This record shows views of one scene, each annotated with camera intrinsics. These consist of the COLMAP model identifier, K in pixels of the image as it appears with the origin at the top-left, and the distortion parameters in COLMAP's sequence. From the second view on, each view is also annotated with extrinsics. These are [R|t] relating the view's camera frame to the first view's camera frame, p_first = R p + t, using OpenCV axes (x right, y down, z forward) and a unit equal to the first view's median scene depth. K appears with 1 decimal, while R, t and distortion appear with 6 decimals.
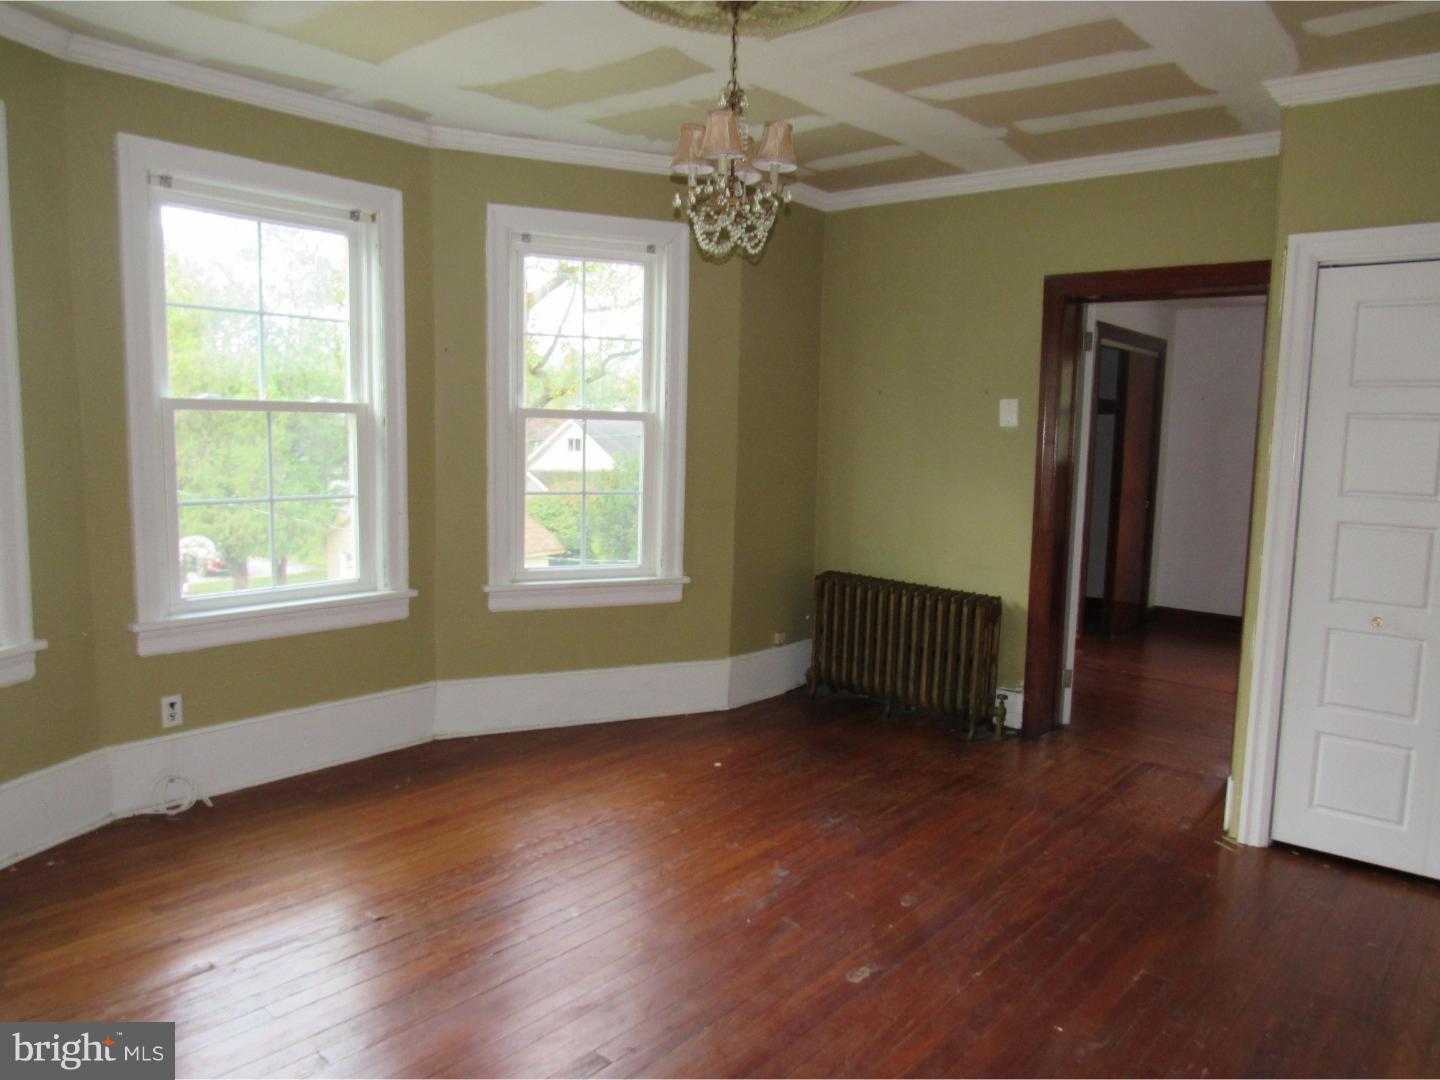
lens RADIAL K [[1033.2, 0, 722.4], [0, 1033.2, 540.6], [0, 0, 1]] dist [-0.021790, 0.002909]
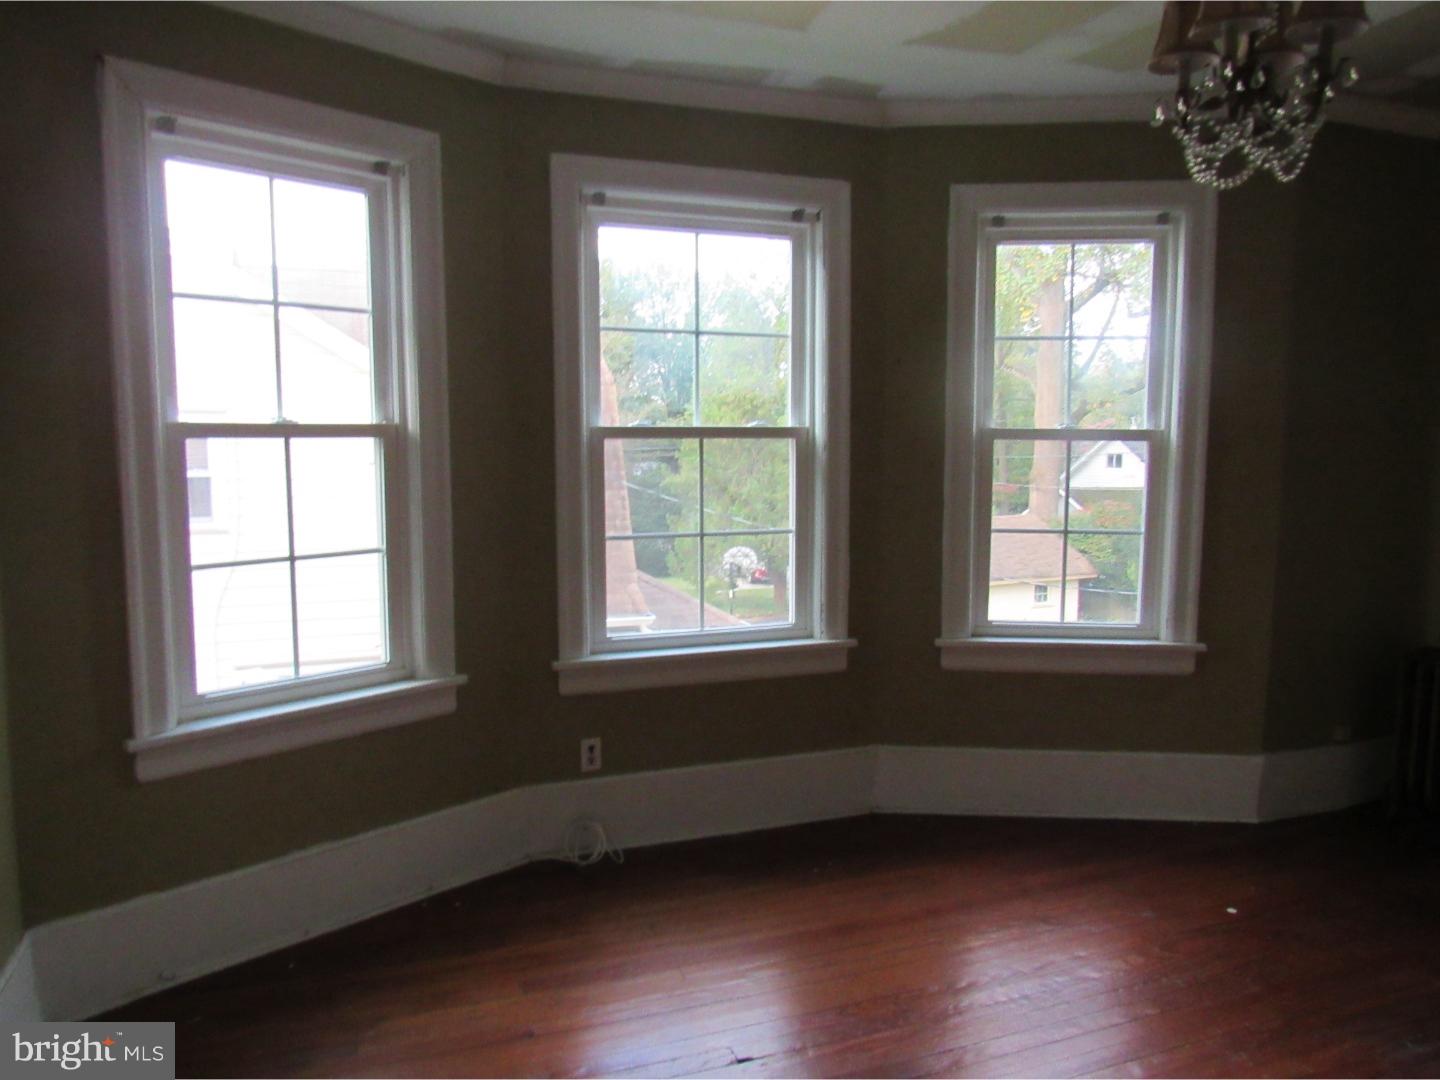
lens RADIAL K [[1033.2, 0, 722.4], [0, 1033.2, 540.6], [0, 0, 1]] dist [-0.021790, 0.002909]
pose [[0.872870, 0.029657, -0.487051, 0.026864], [-0.036918, 0.999304, -0.005315, -0.027964], [0.486554, 0.022620, 0.873358, 0.190800]]
